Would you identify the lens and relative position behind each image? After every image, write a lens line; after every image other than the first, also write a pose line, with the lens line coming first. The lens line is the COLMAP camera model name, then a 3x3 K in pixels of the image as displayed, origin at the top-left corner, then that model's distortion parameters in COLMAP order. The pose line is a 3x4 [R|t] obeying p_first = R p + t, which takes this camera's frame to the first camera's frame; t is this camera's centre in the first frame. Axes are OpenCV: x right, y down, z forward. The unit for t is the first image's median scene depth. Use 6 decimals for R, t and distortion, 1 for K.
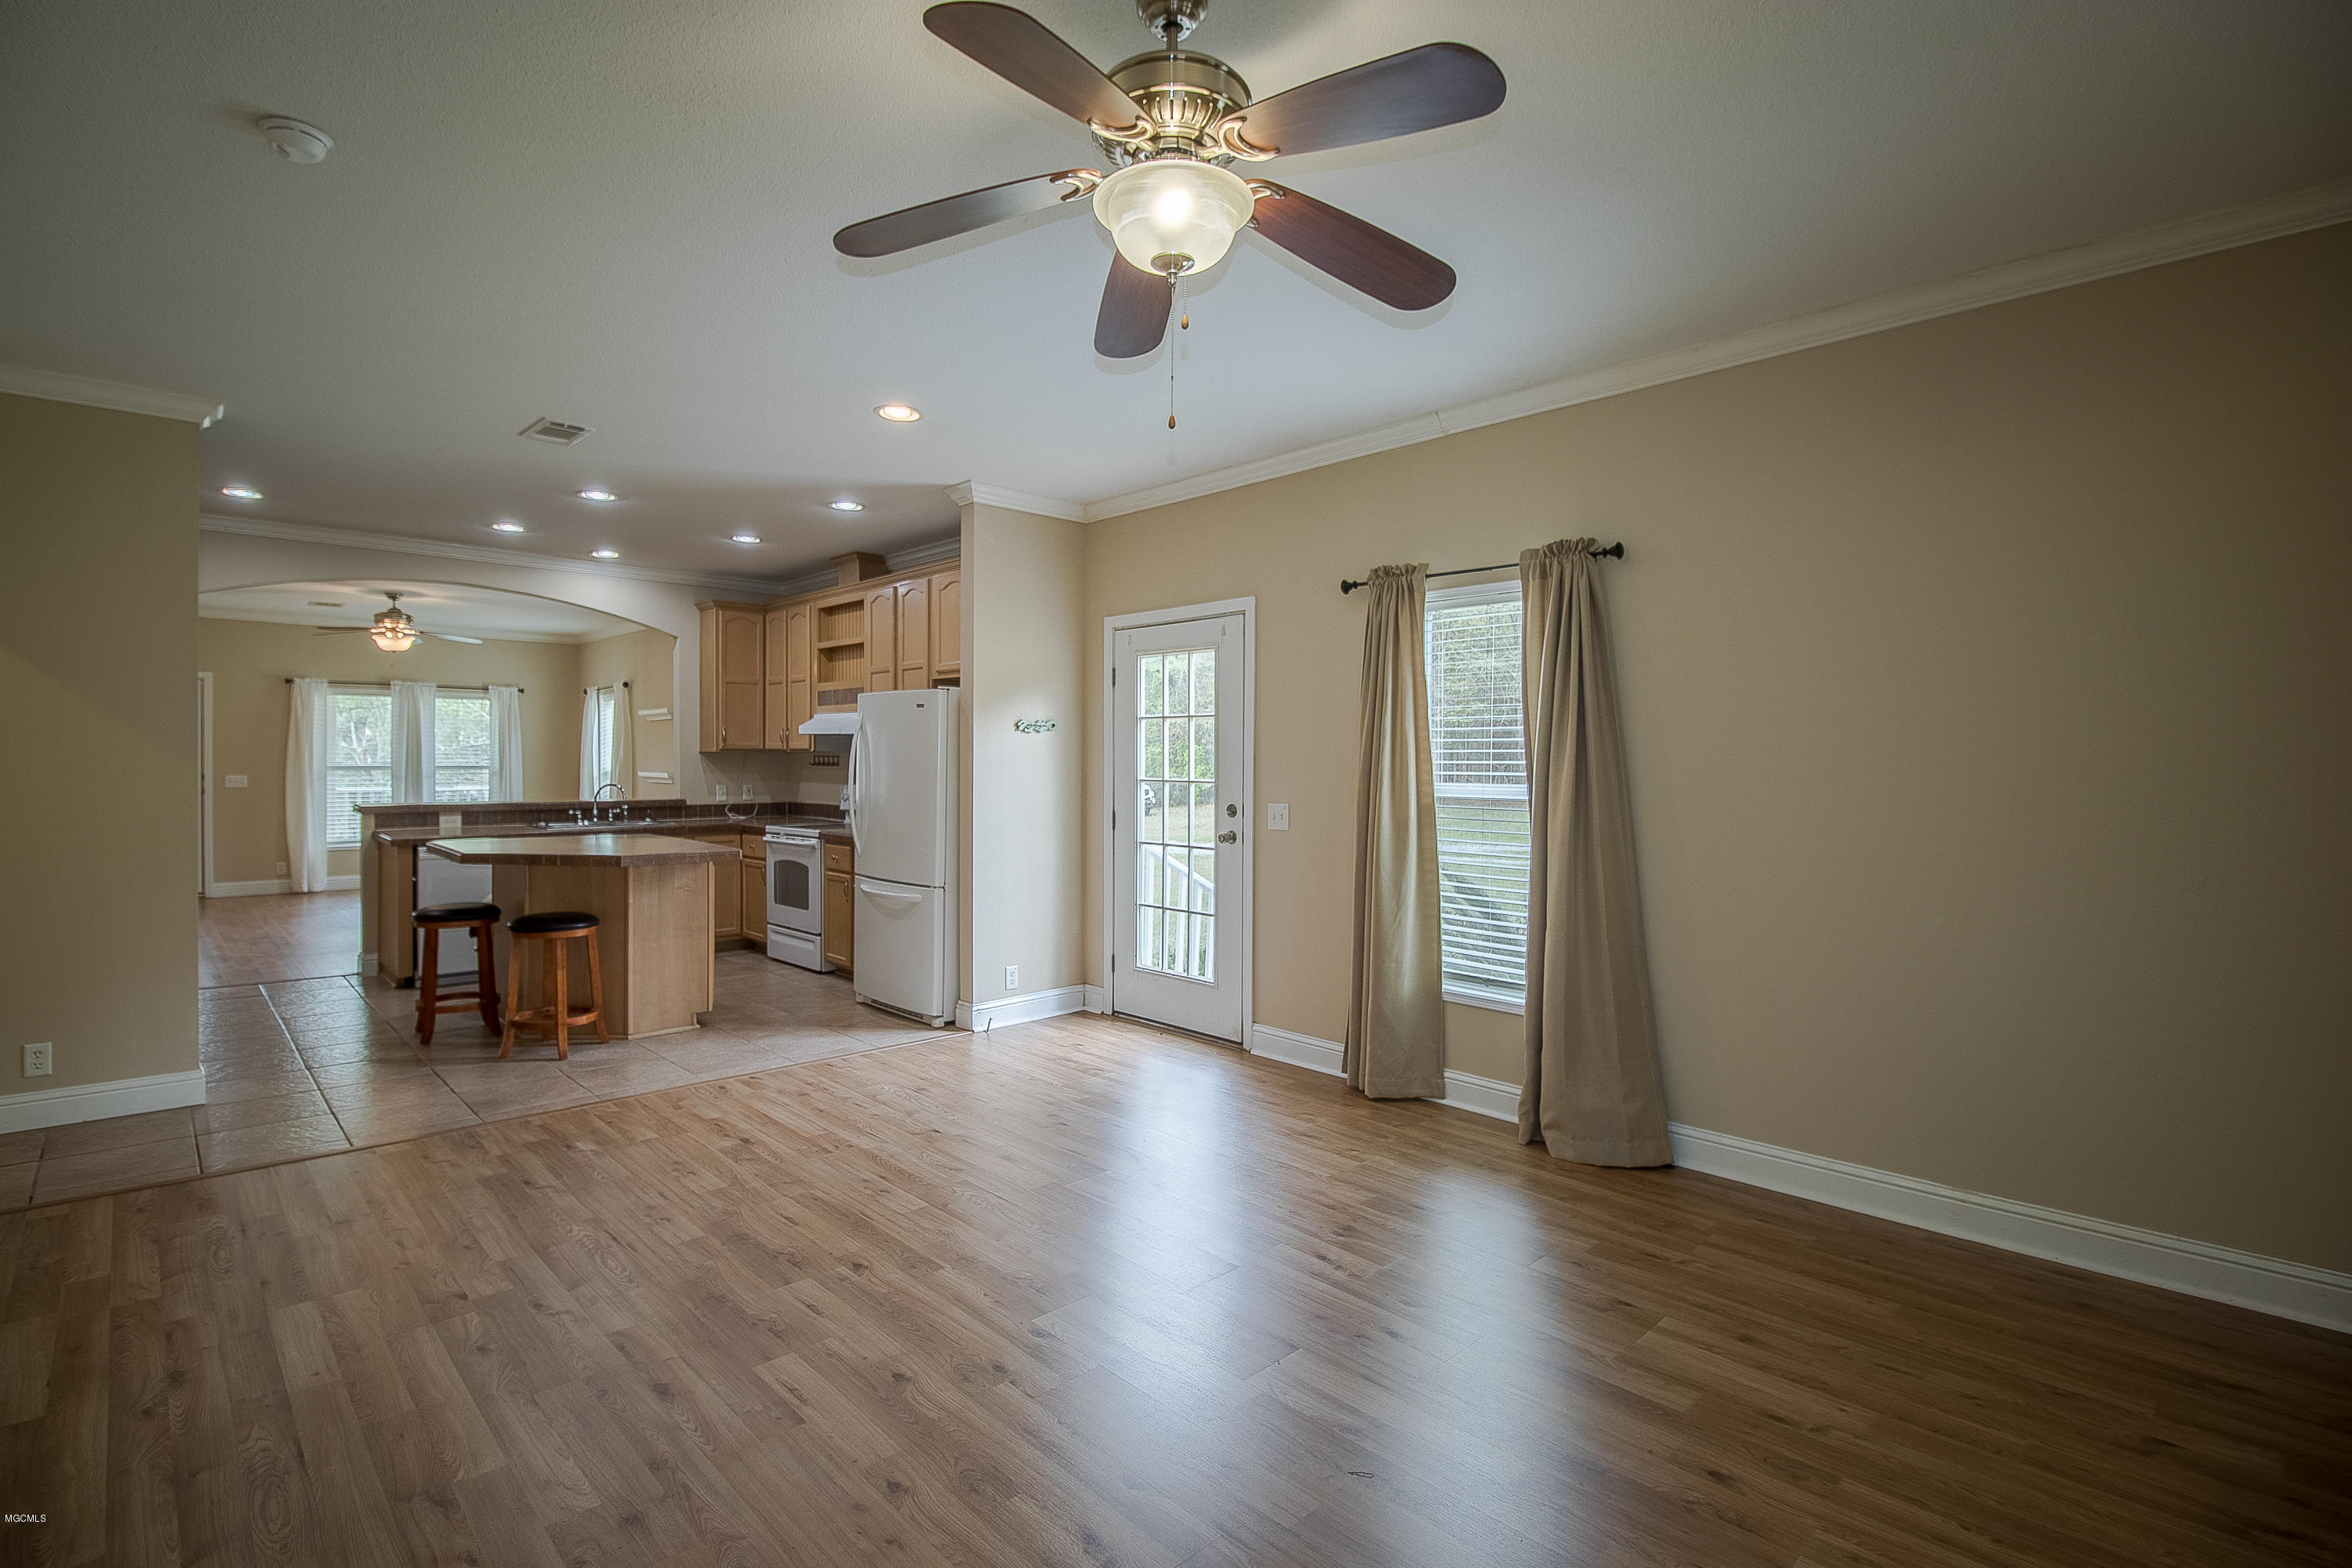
lens RADIAL K [[1120.9, 0, 1175.3], [0, 1120.9, 774.2], [0, 0, 1]] dist [0.004625, -0.006525]
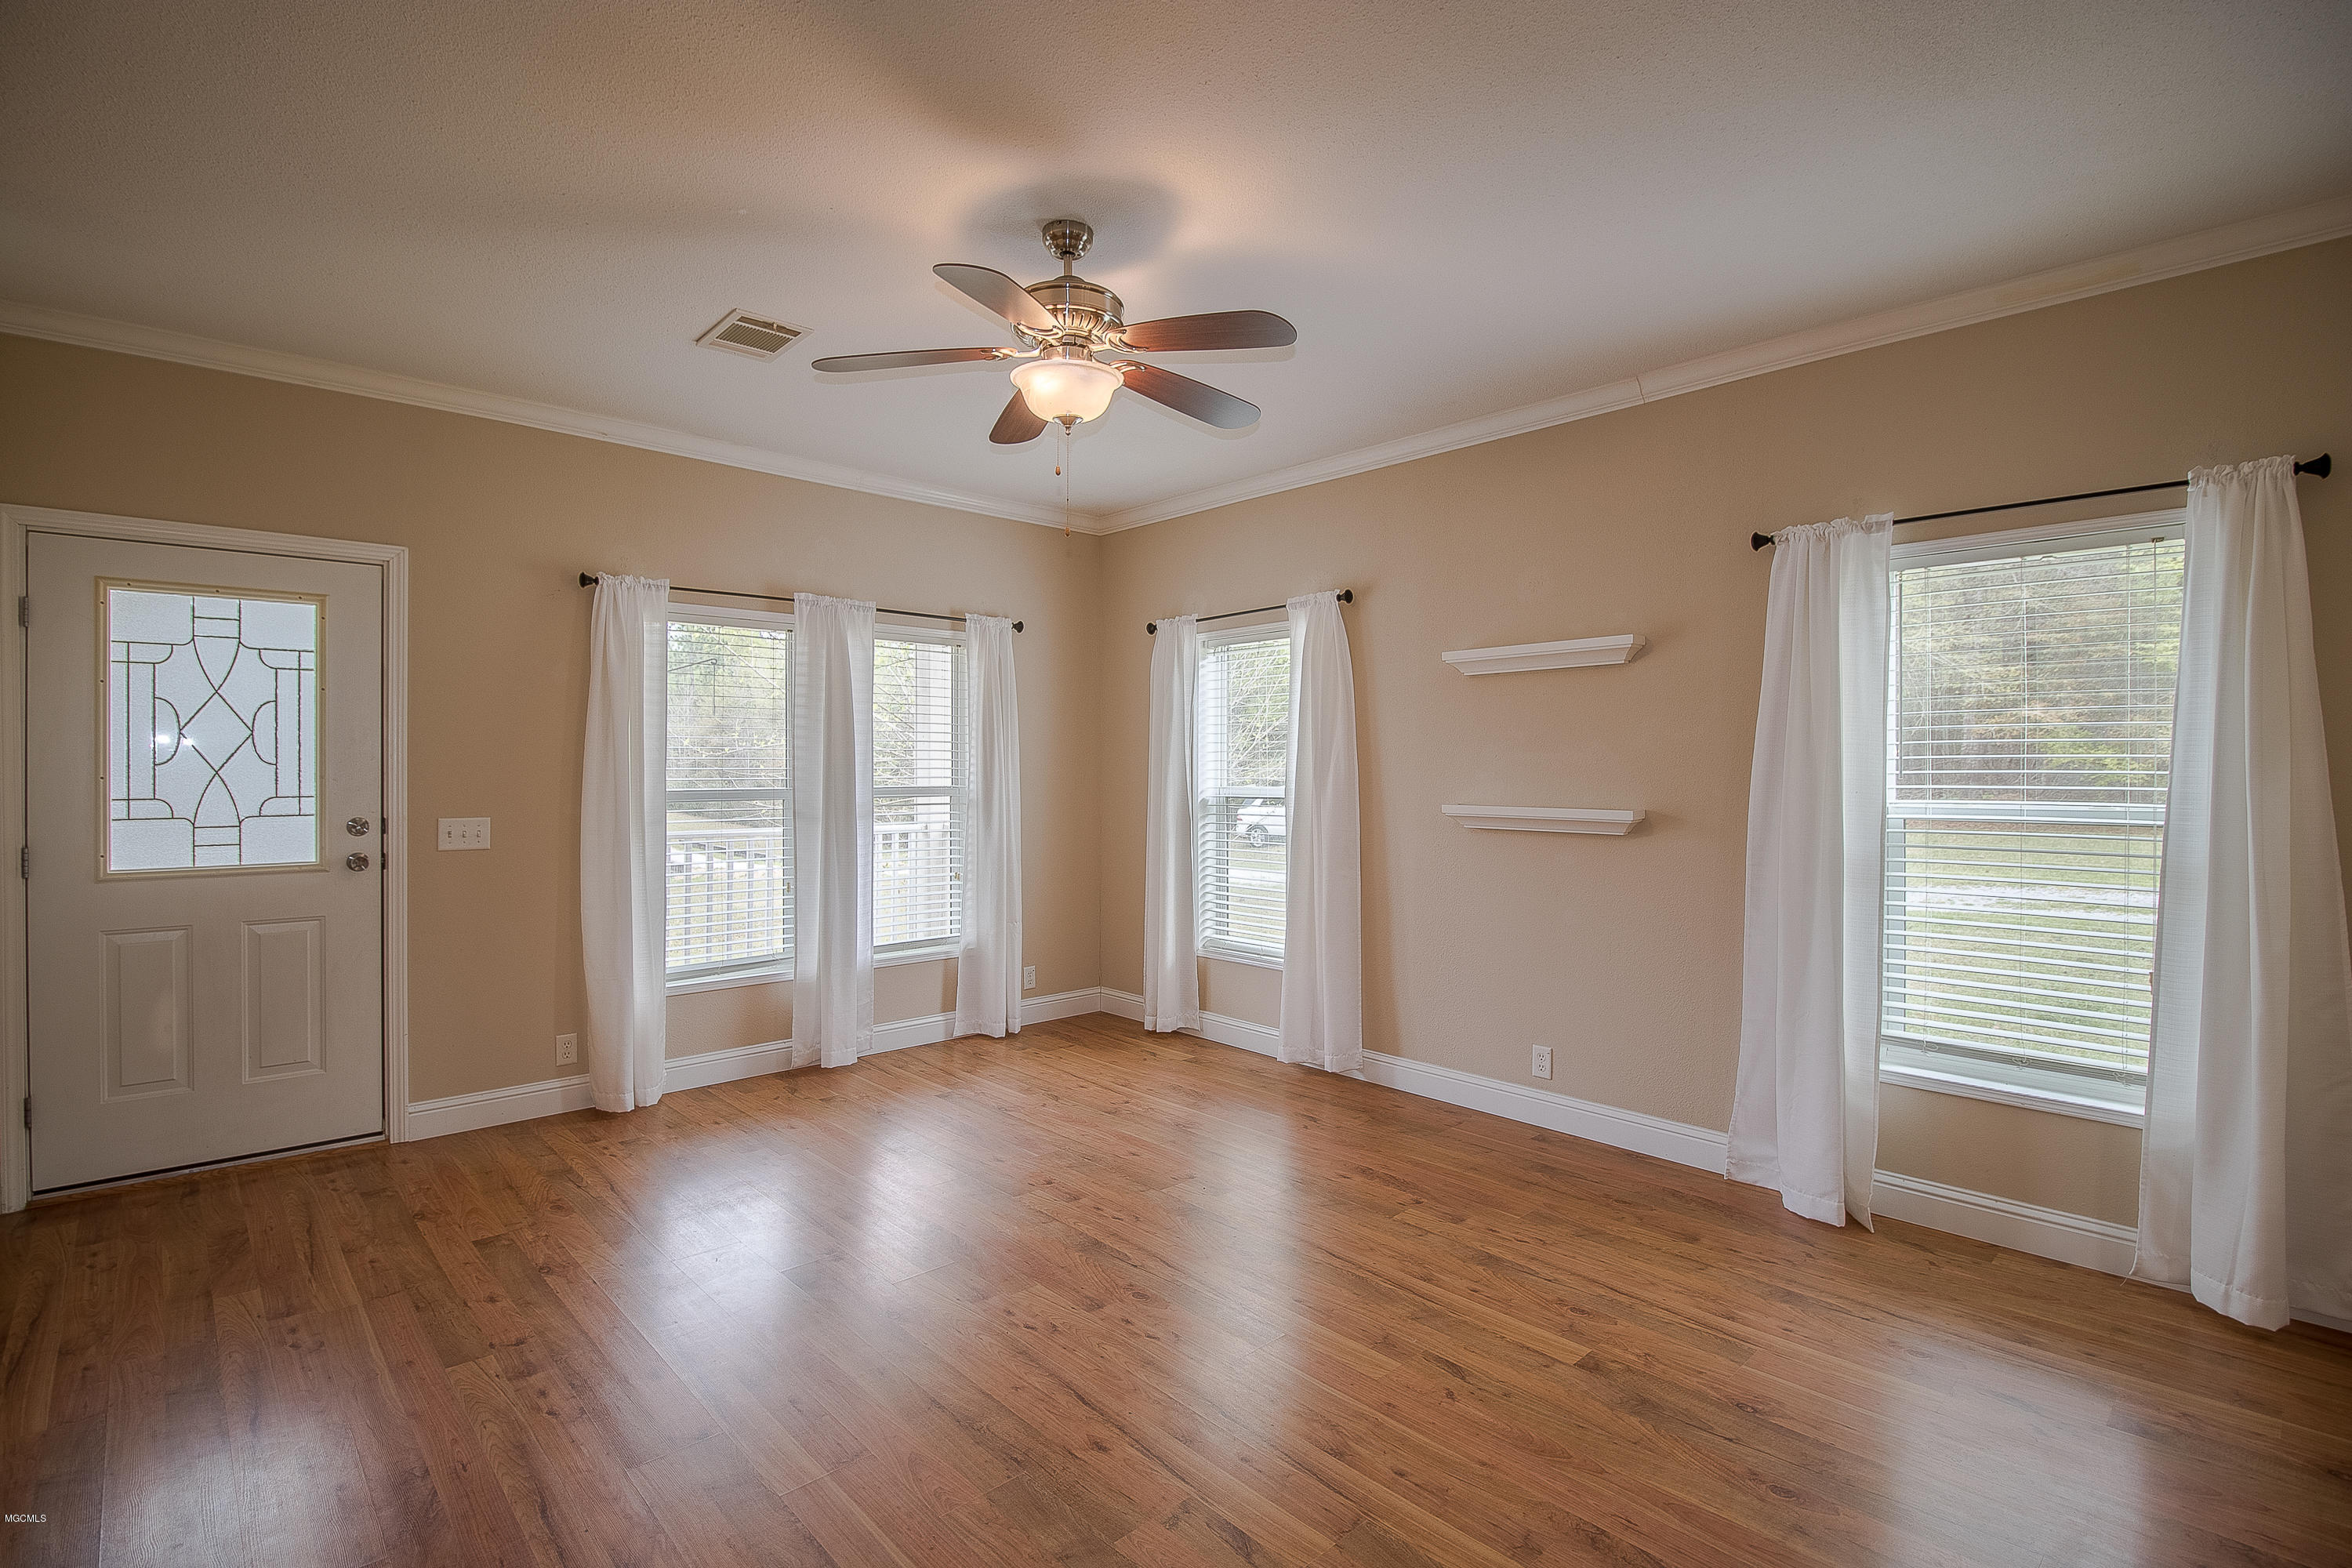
lens RADIAL K [[1120.9, 0, 1180.3], [0, 1120.9, 783.1], [0, 0, 1]] dist [0.004625, -0.006525]
pose [[0.999634, -0.002384, -0.026958, -0.659904], [0.002373, 0.999997, -0.000467, -0.012094], [0.026959, 0.000403, 0.999636, 0.704248]]
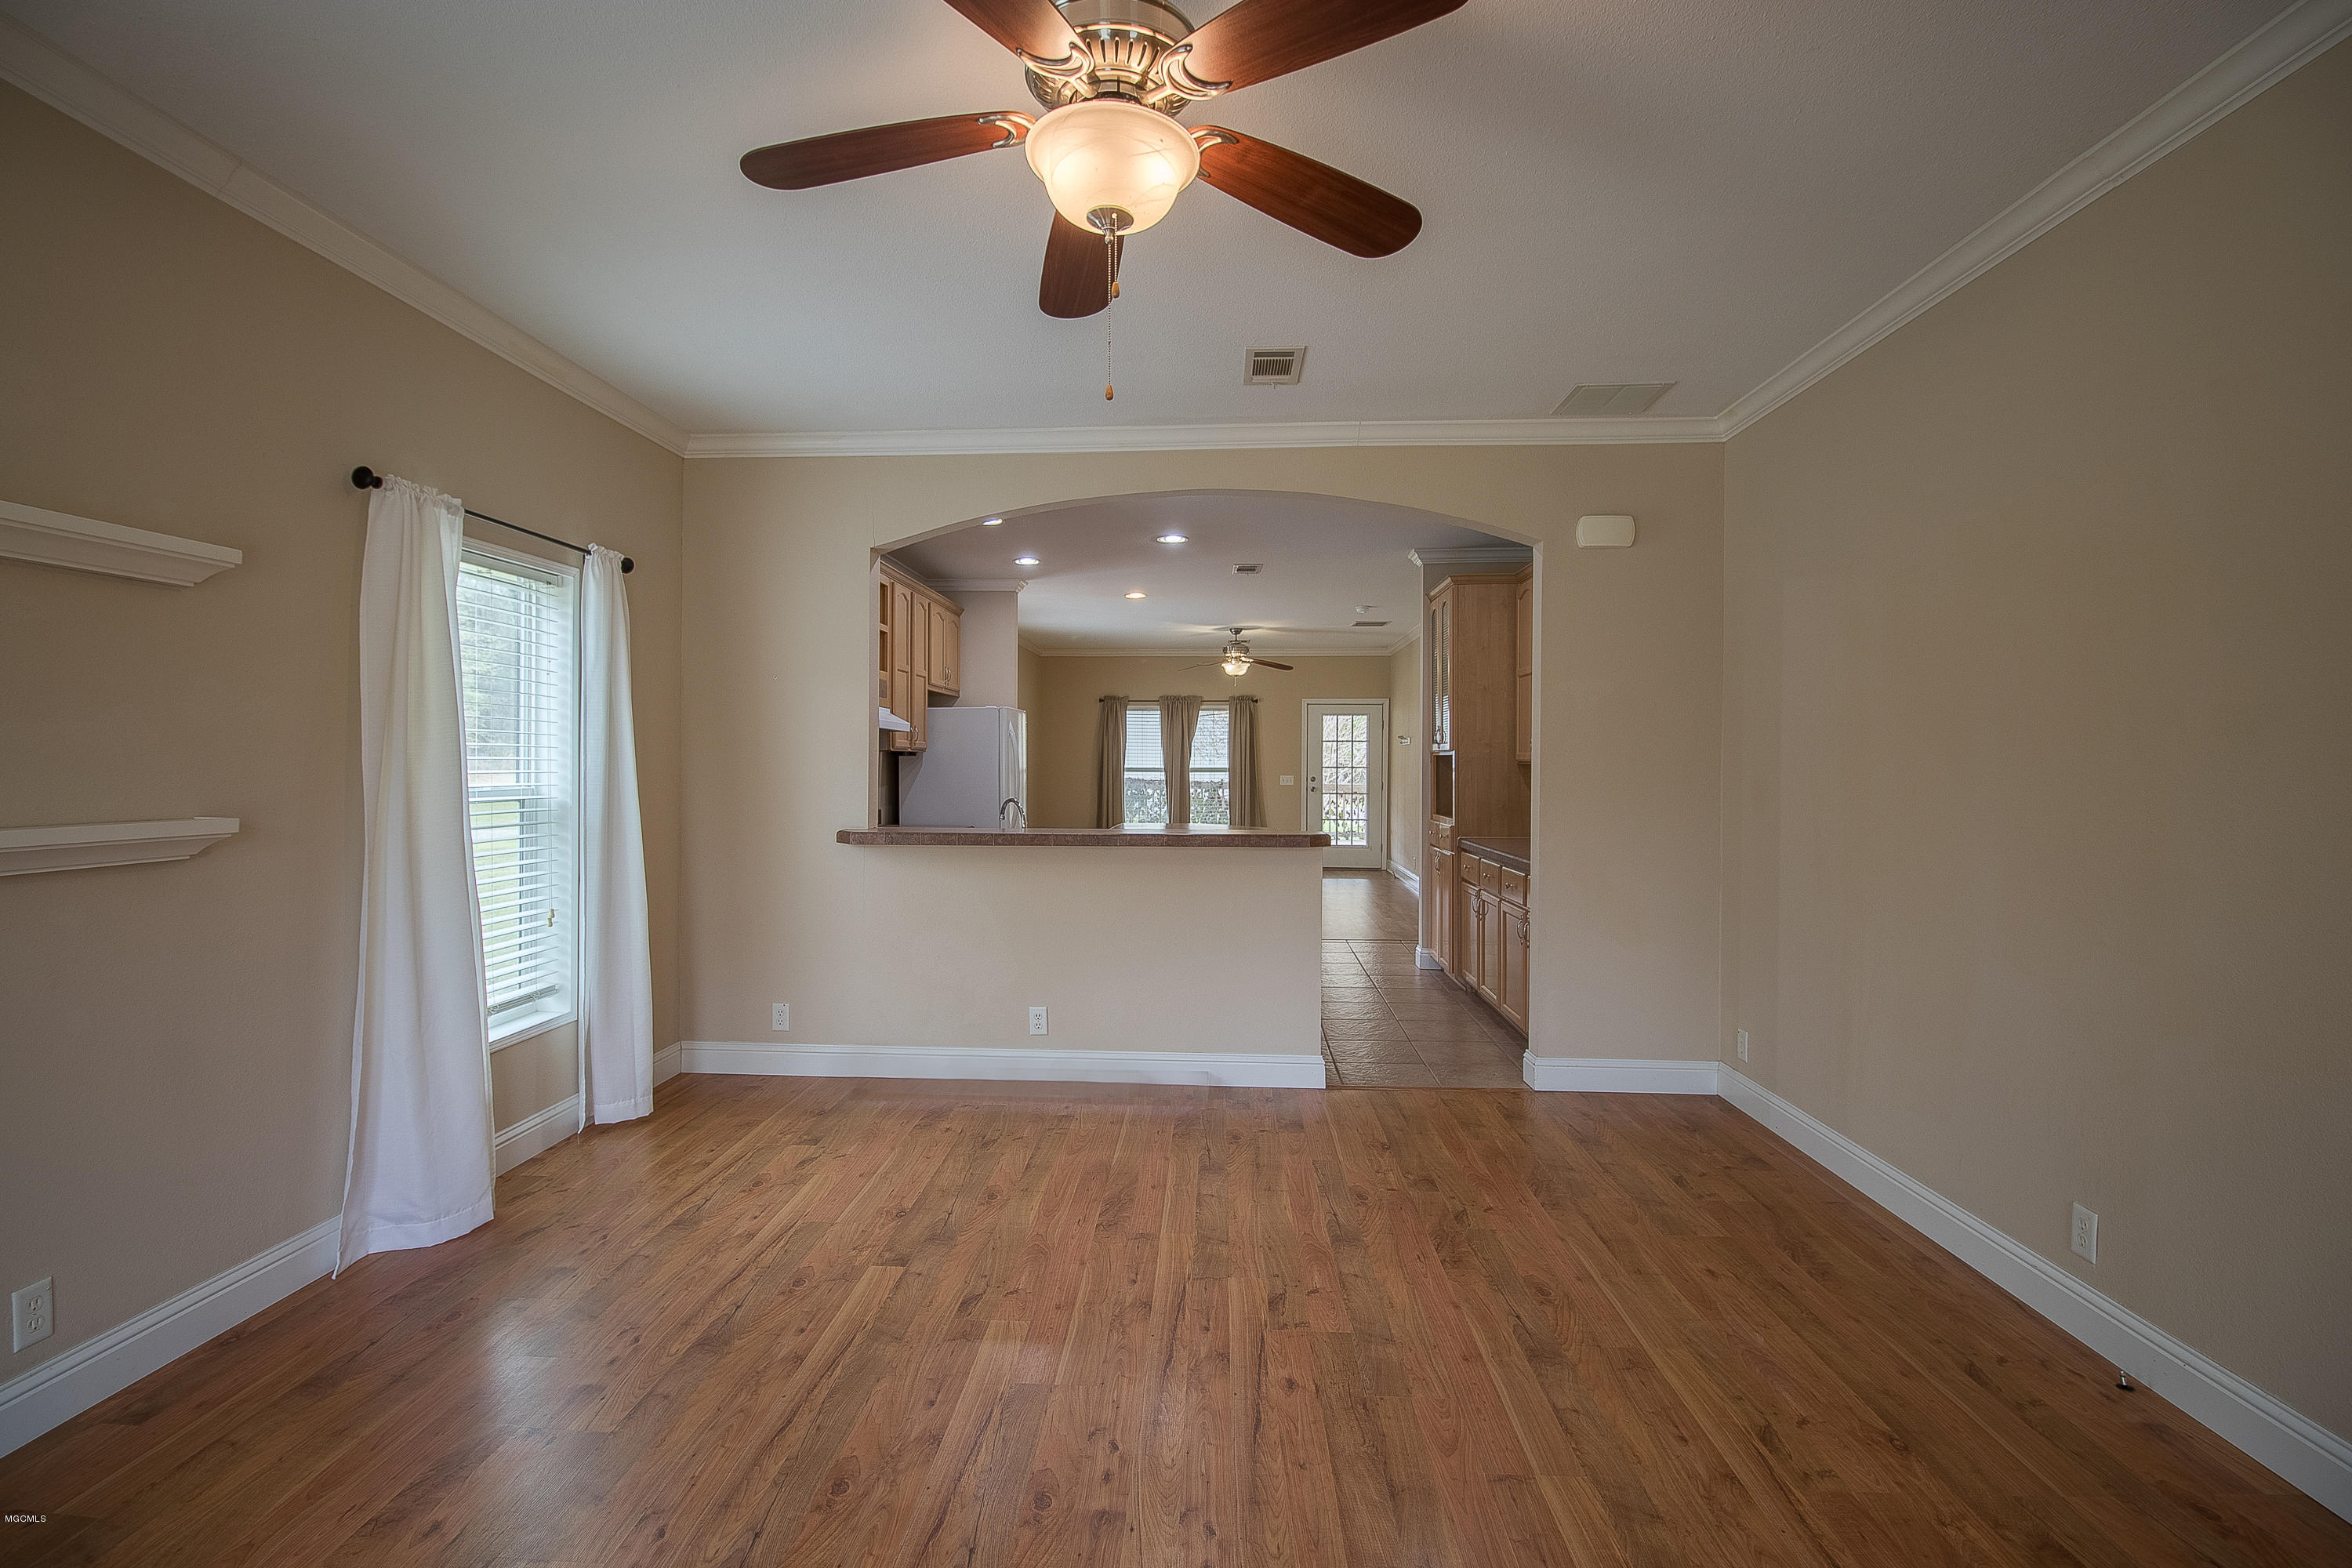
lens RADIAL K [[1120.9, 0, 1135.0], [0, 1120.9, 763.2], [0, 0, 1]] dist [0.004625, -0.006525]
pose [[-0.663801, -0.009509, 0.747849, -1.801804], [-0.002822, 0.999944, 0.010209, -0.043825], [-0.747904, 0.004666, -0.663791, 3.290330]]
